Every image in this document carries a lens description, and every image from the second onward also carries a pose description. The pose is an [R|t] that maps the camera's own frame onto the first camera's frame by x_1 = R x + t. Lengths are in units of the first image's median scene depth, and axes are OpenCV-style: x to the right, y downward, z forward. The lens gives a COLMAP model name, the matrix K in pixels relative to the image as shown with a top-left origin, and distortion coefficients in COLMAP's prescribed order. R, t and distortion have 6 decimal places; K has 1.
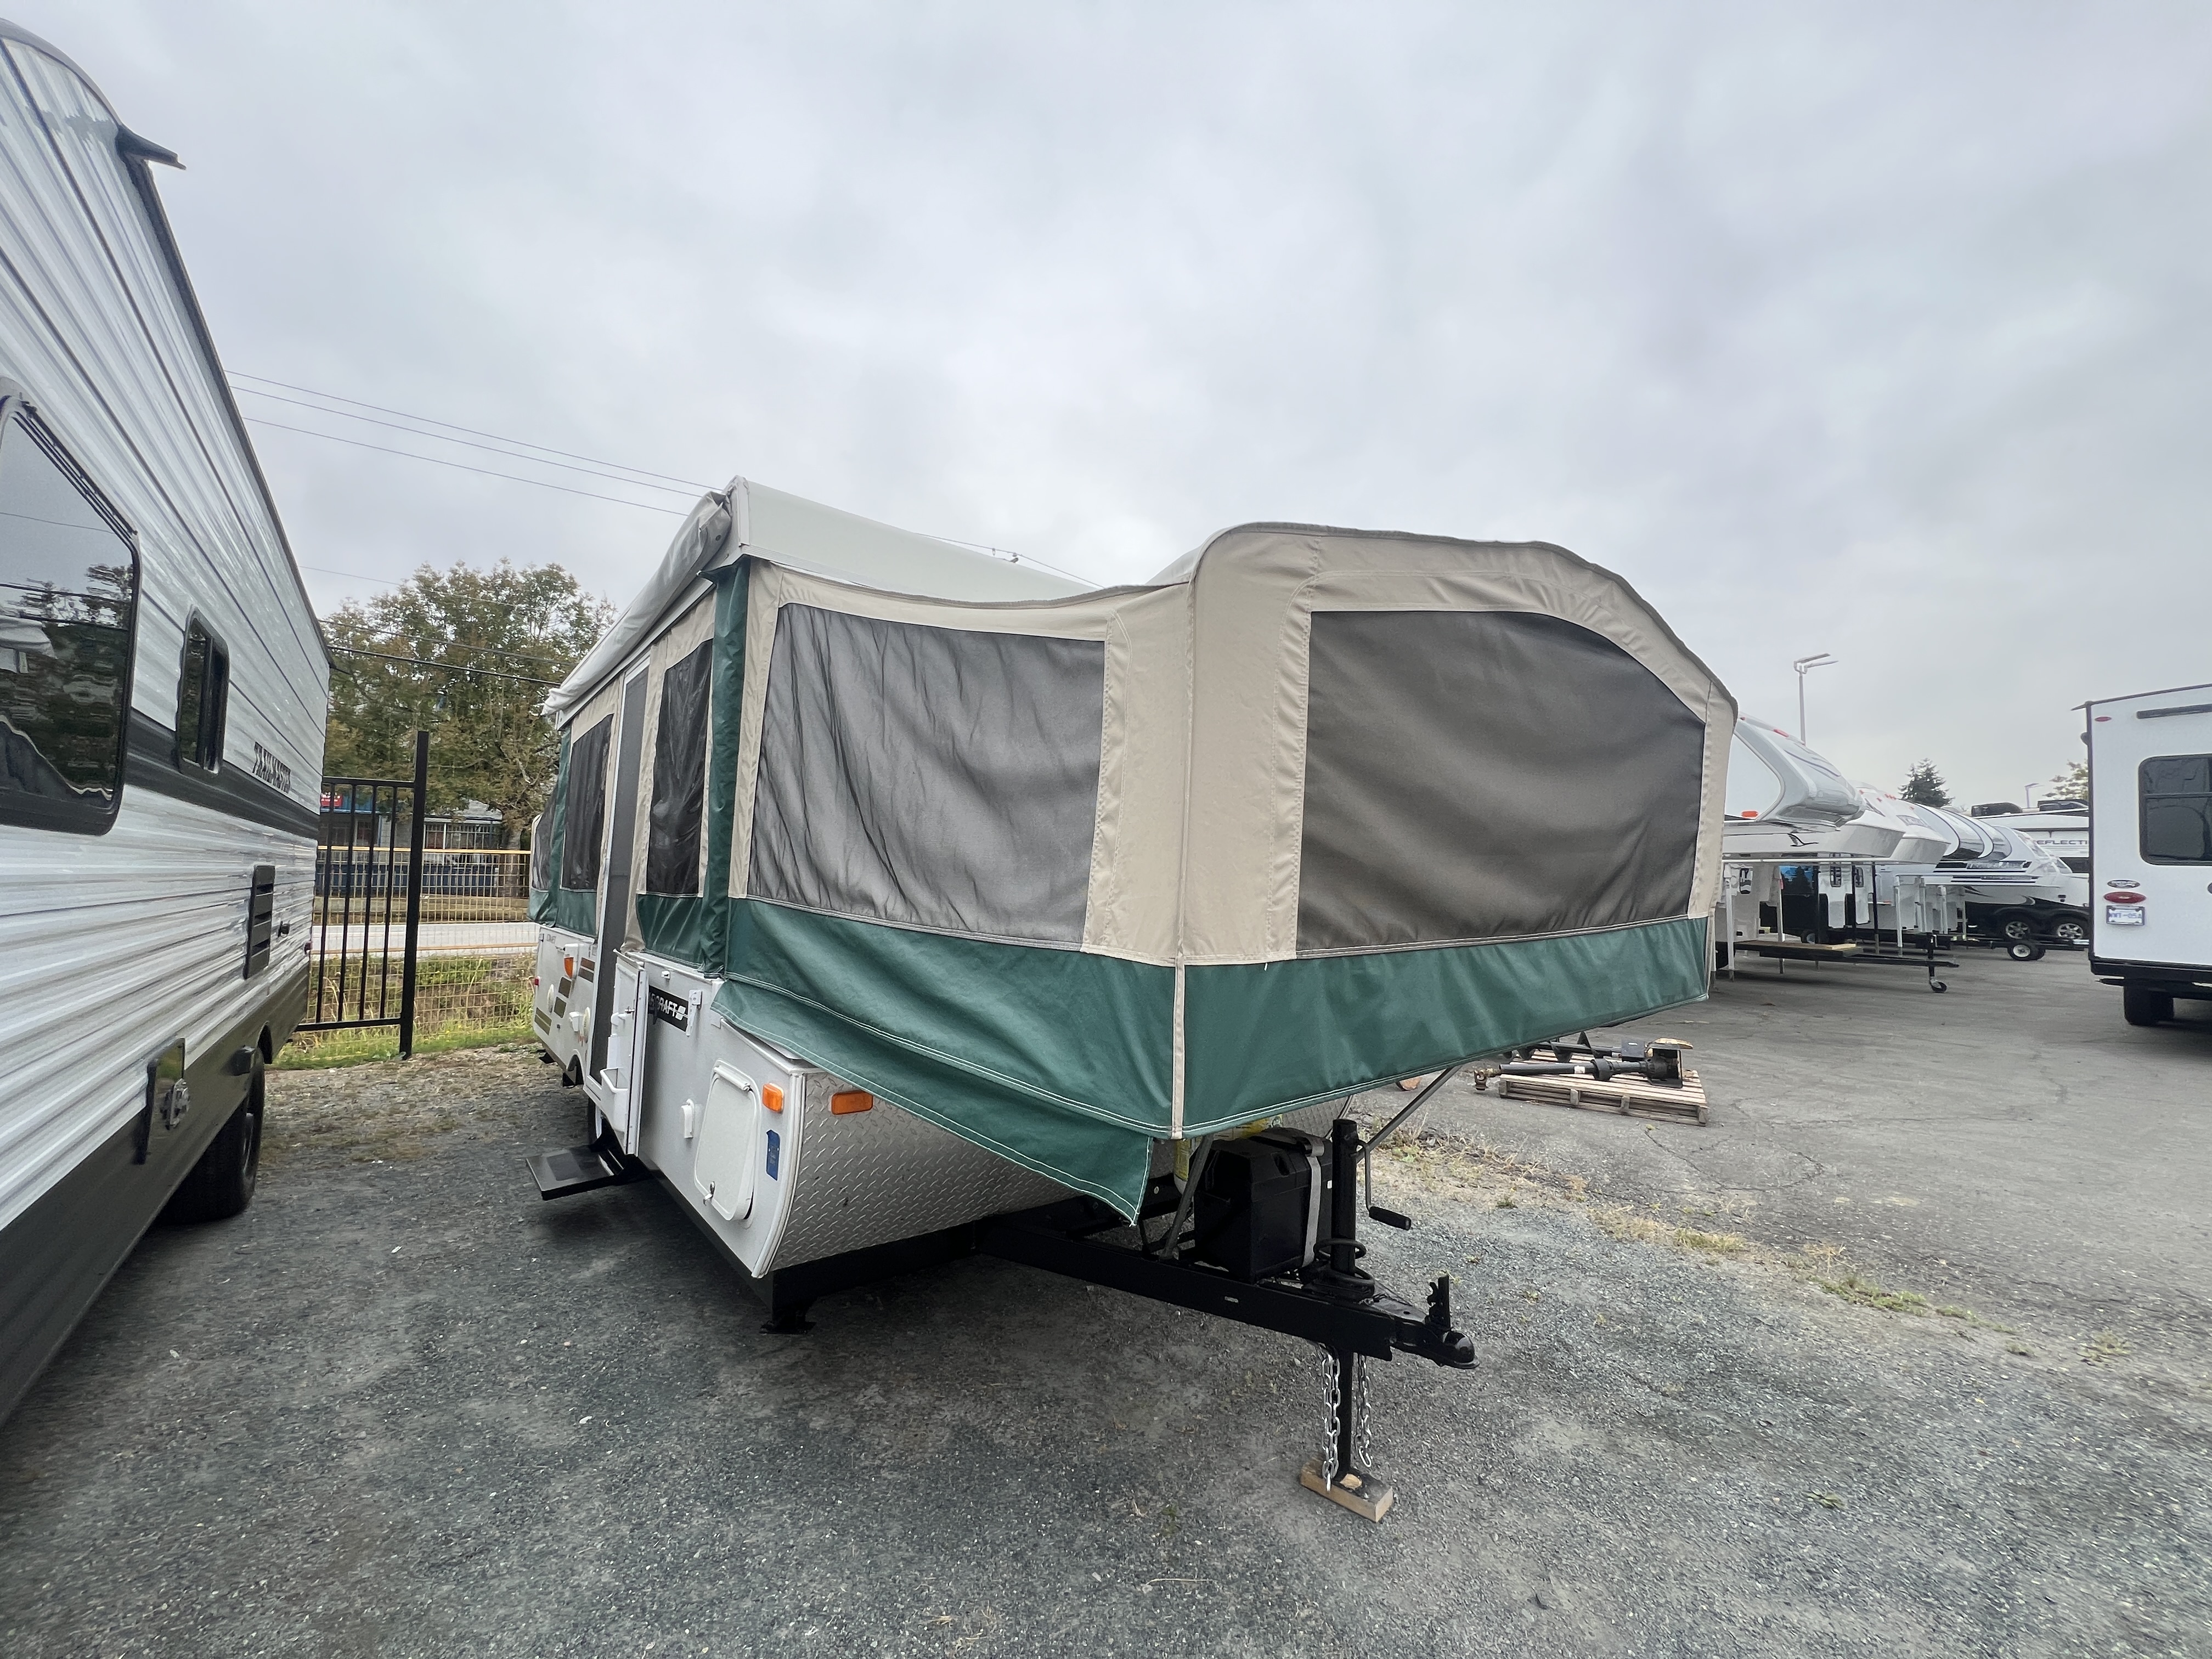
lens RADIAL K [[889.9, 0, 1094.0], [0, 889.9, 827.7], [0, 0, 1]] dist [-0.000522, -0.000030]
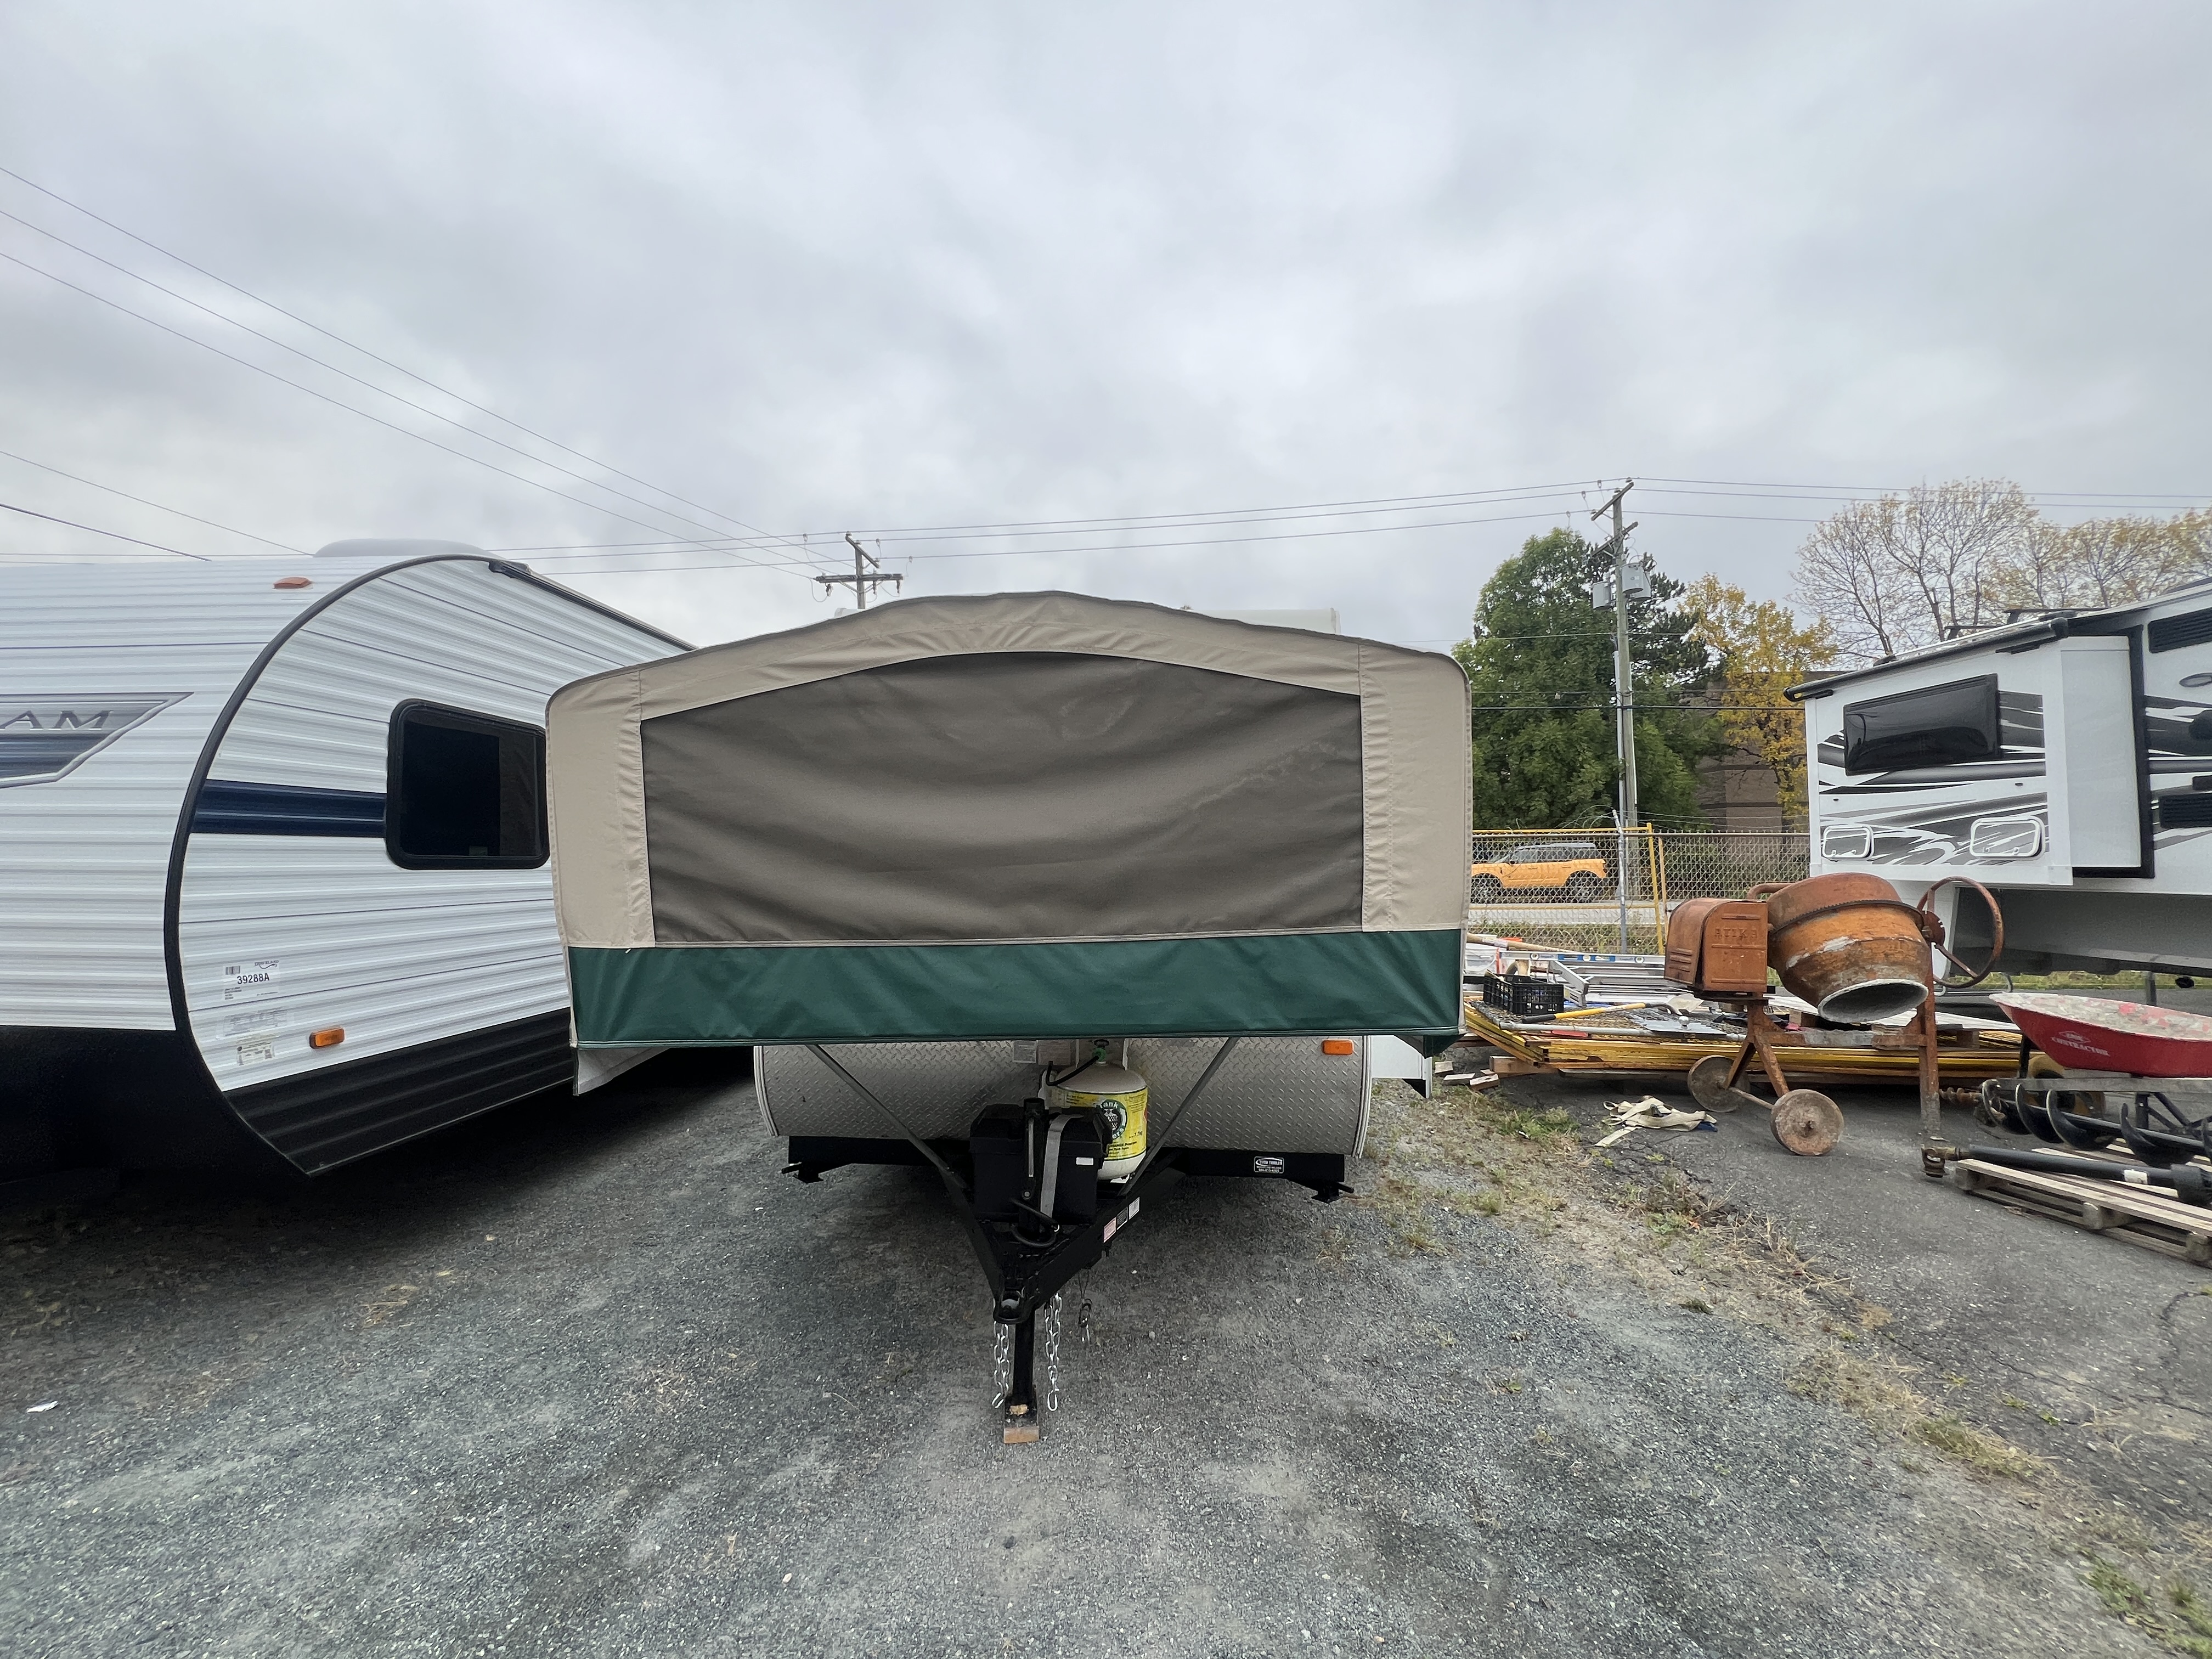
lens RADIAL K [[884.1, 0, 1104.9], [0, 884.1, 826.5], [0, 0, 1]] dist [-0.003121, 0.000423]
pose [[0.741926, -0.045596, -0.668929, 1.219152], [0.056134, 0.998406, -0.005794, -0.005059], [0.668128, -0.033251, 0.743303, 0.262086]]
